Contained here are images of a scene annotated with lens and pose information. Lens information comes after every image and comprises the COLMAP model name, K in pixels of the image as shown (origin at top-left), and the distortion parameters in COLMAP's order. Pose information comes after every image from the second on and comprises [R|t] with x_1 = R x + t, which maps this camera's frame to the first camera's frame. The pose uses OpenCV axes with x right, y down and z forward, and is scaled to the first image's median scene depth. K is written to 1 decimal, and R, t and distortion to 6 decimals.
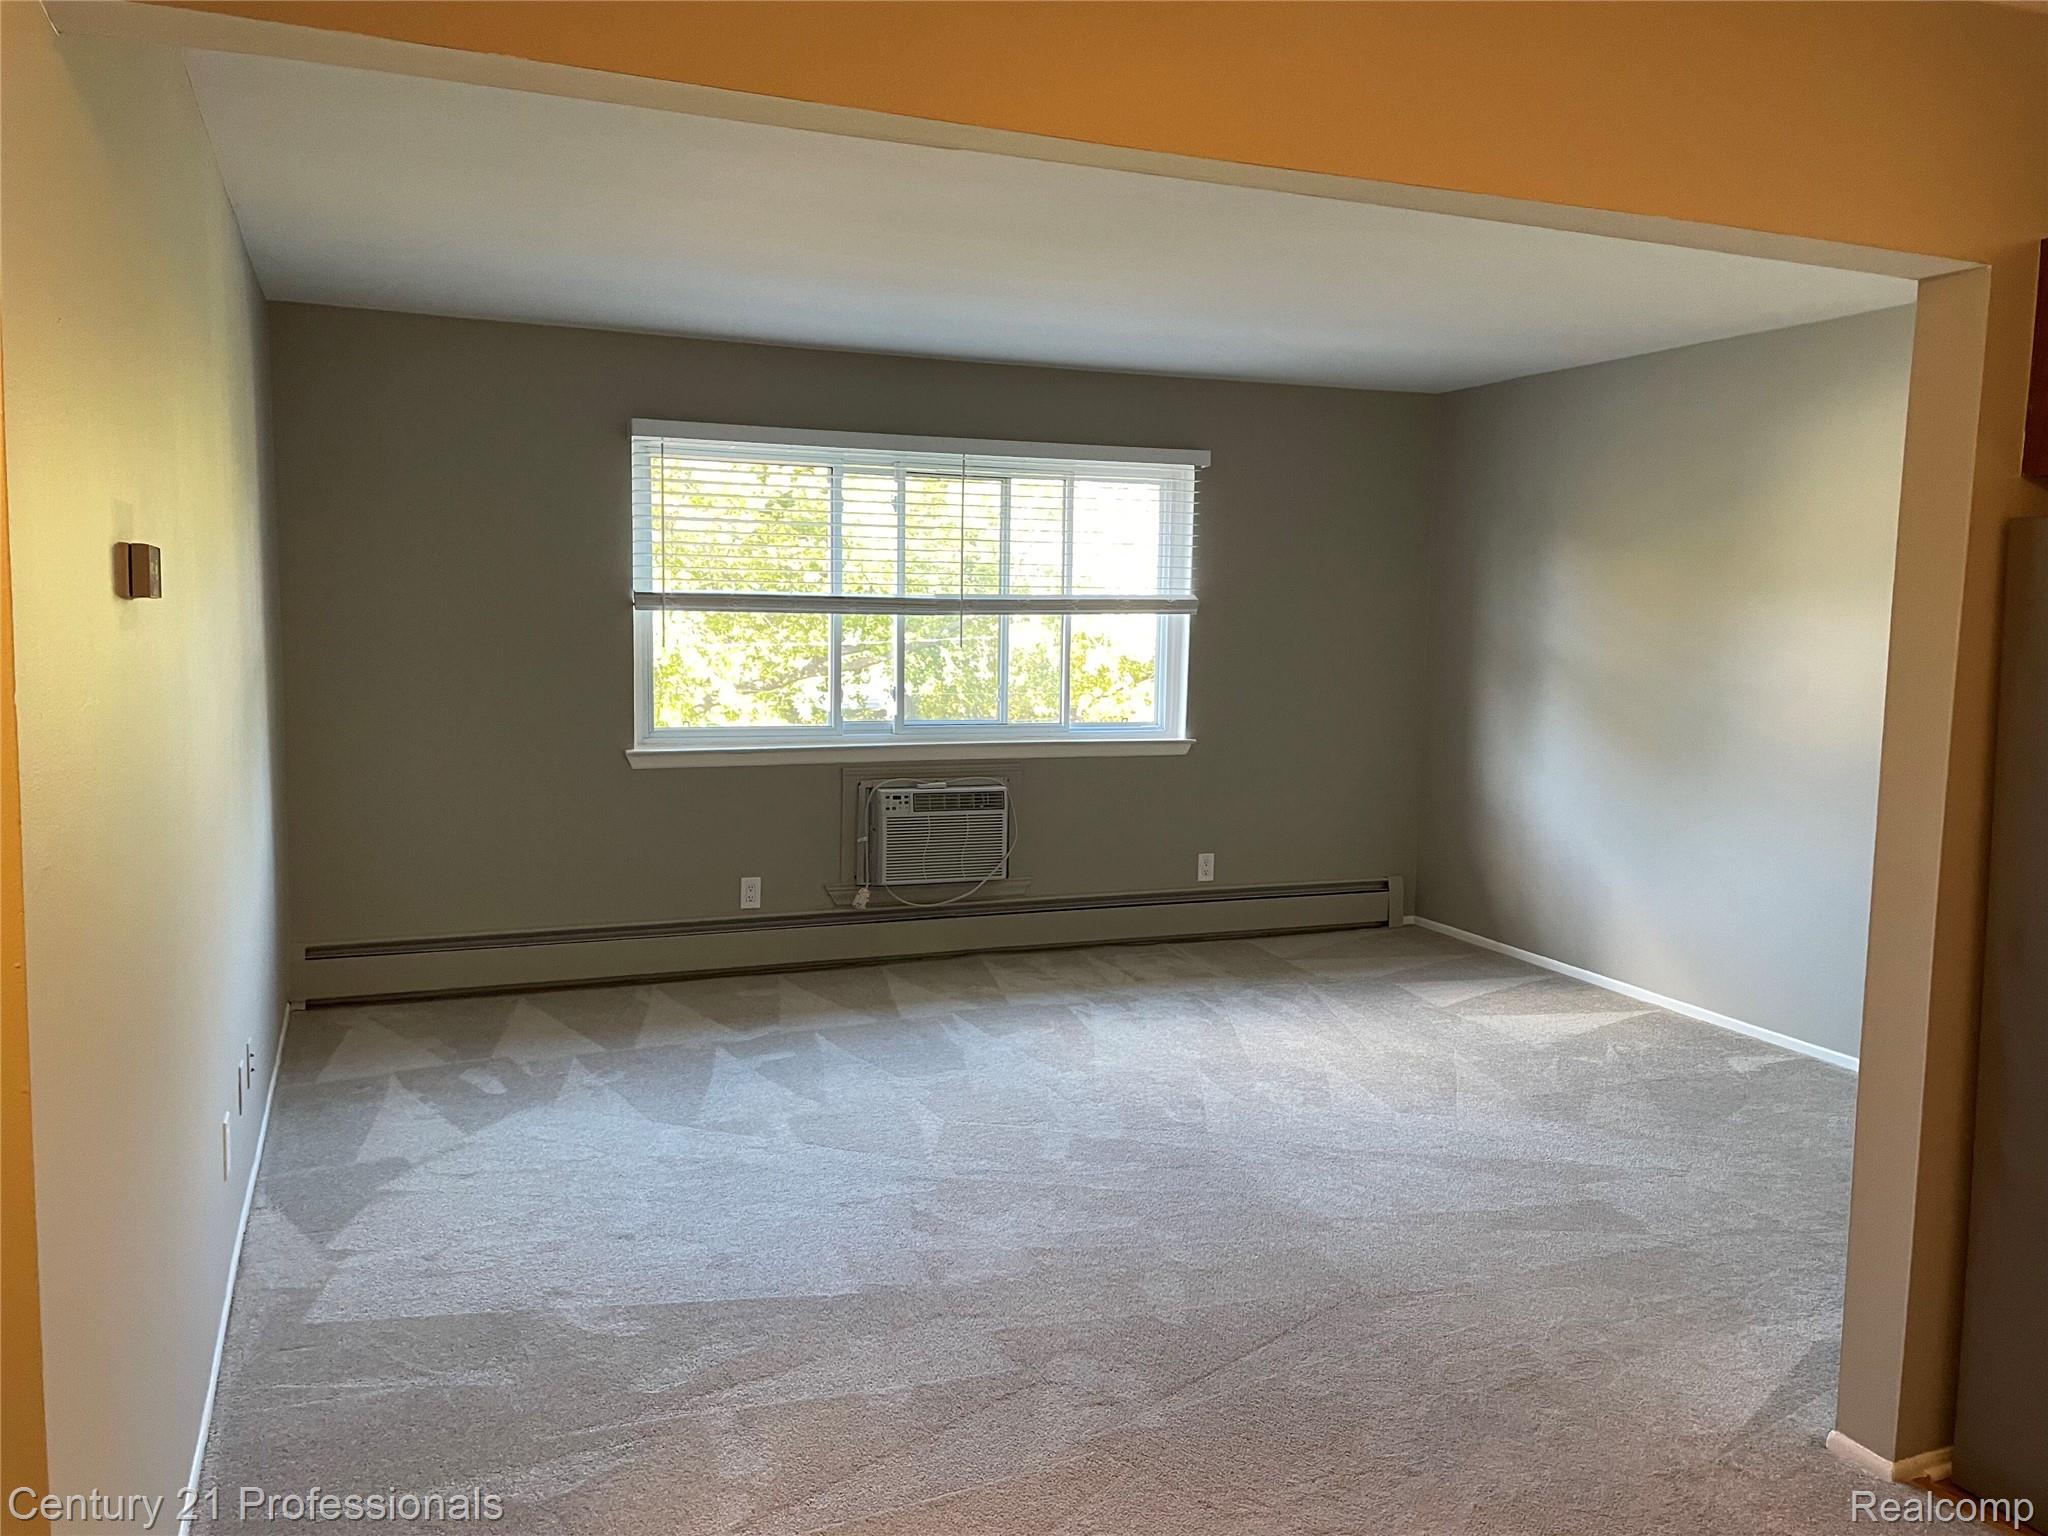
lens RADIAL K [[1525.6, 0, 1007.4], [0, 1525.6, 756.2], [0, 0, 1]] dist [0.051854, -0.067120]
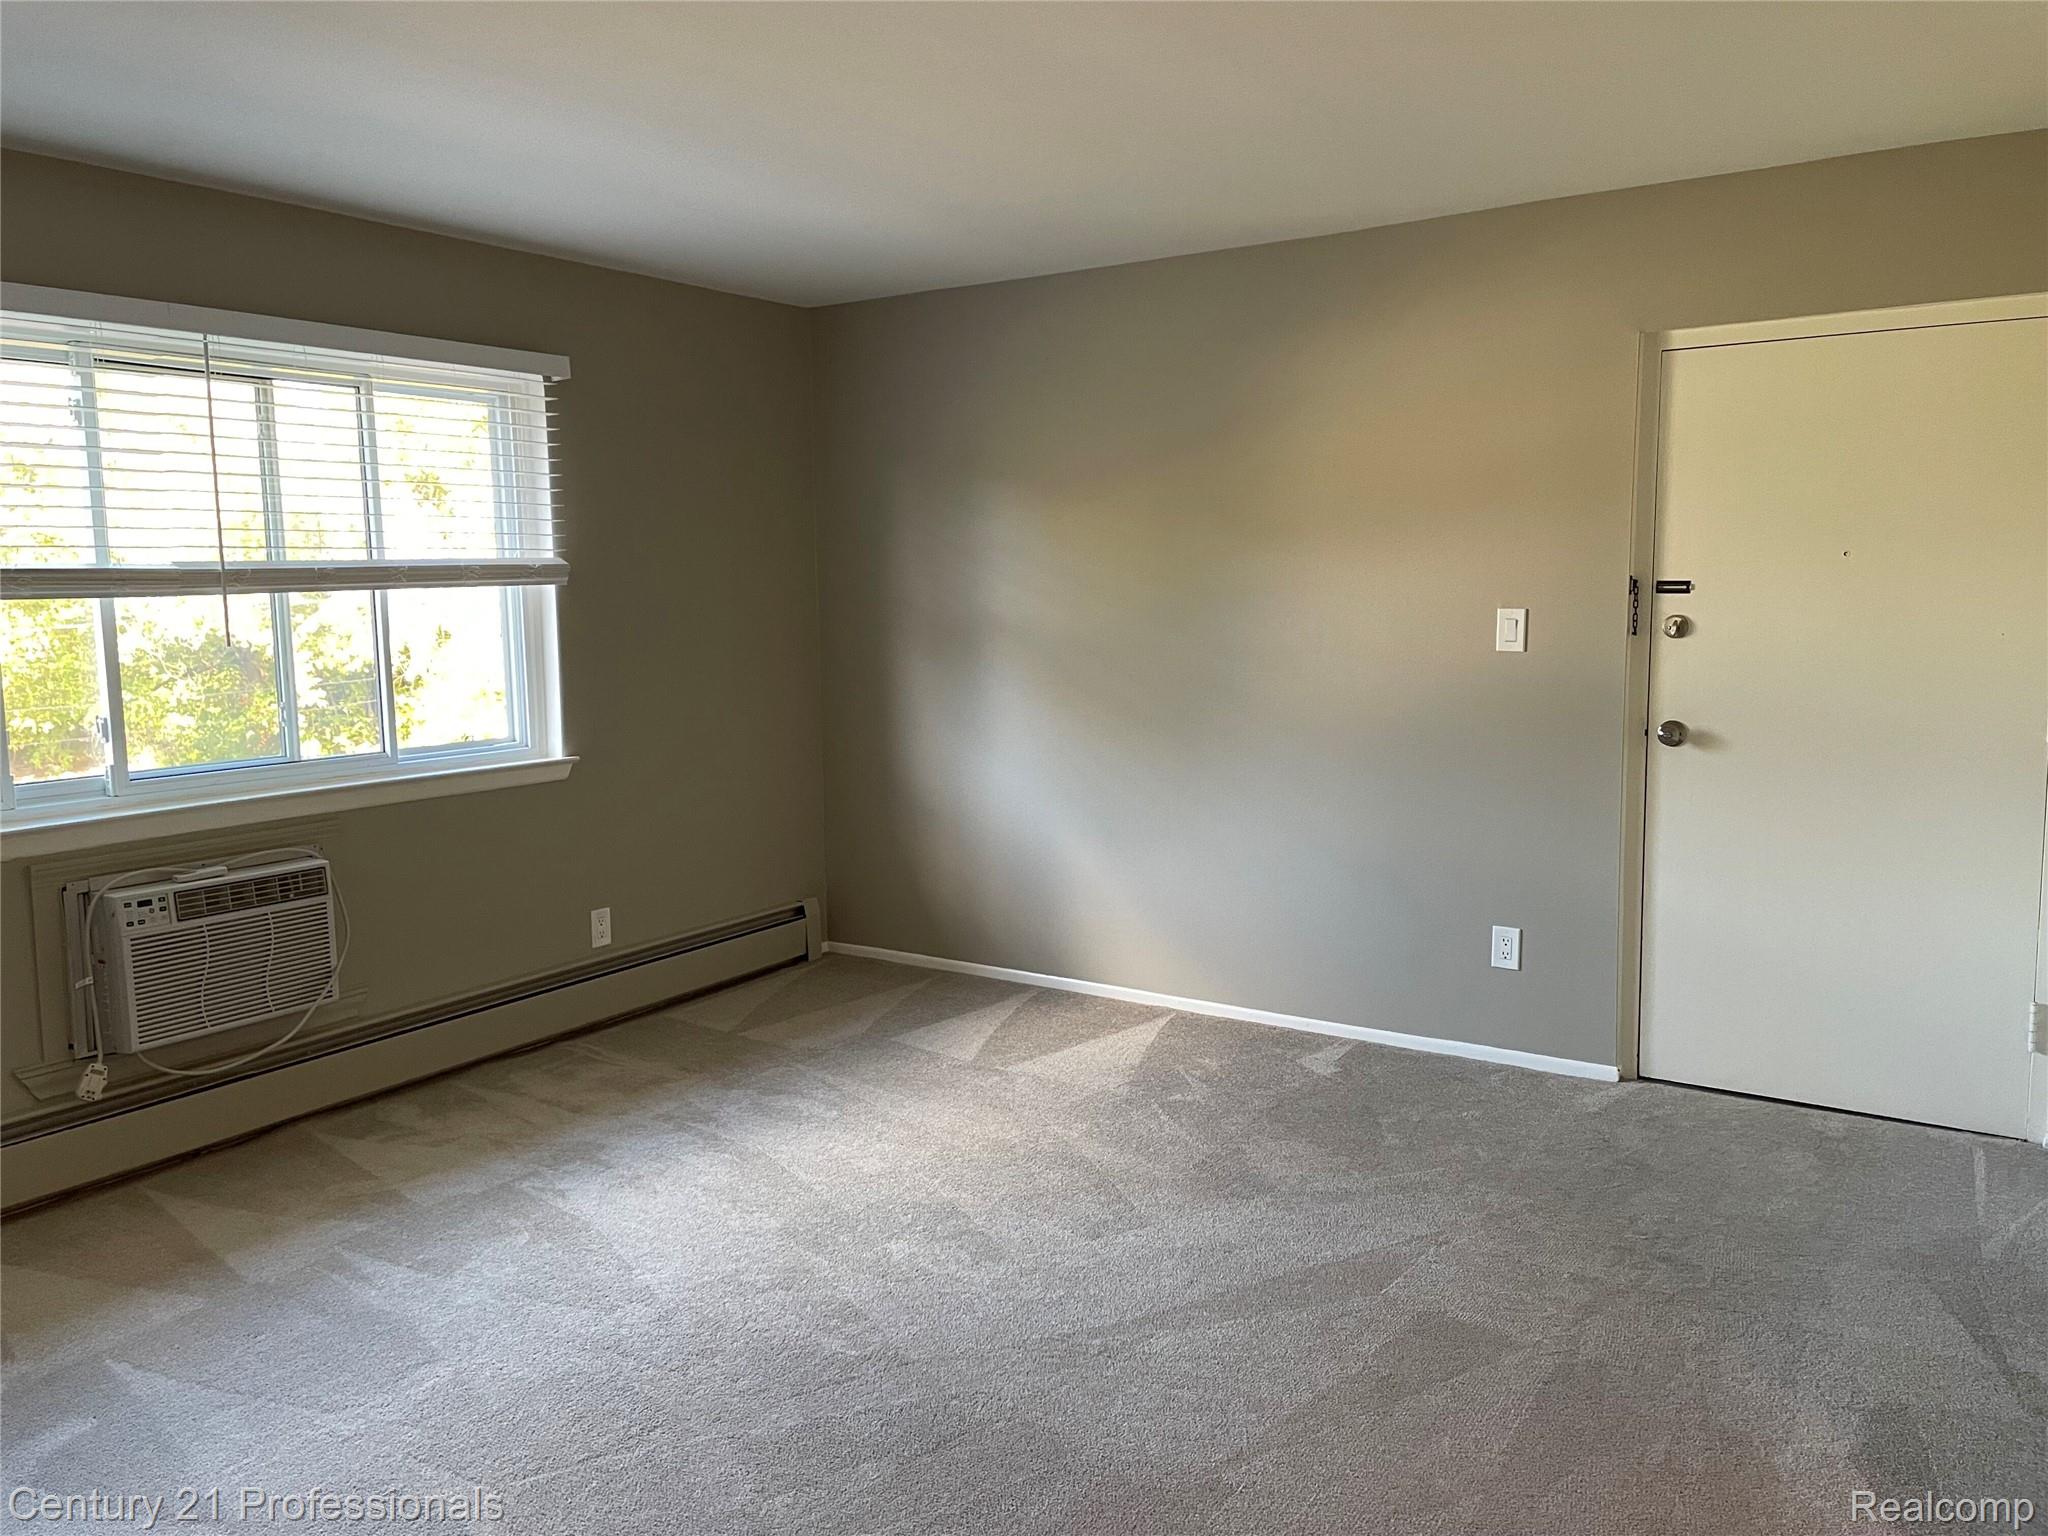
lens RADIAL K [[1525.6, 0, 1040.5], [0, 1525.6, 762.8], [0, 0, 1]] dist [0.051854, -0.067120]
pose [[0.813444, -0.095823, 0.573695, -0.125877], [0.082794, 0.995368, 0.048860, -0.027608], [-0.575720, 0.007754, 0.817610, 0.298536]]
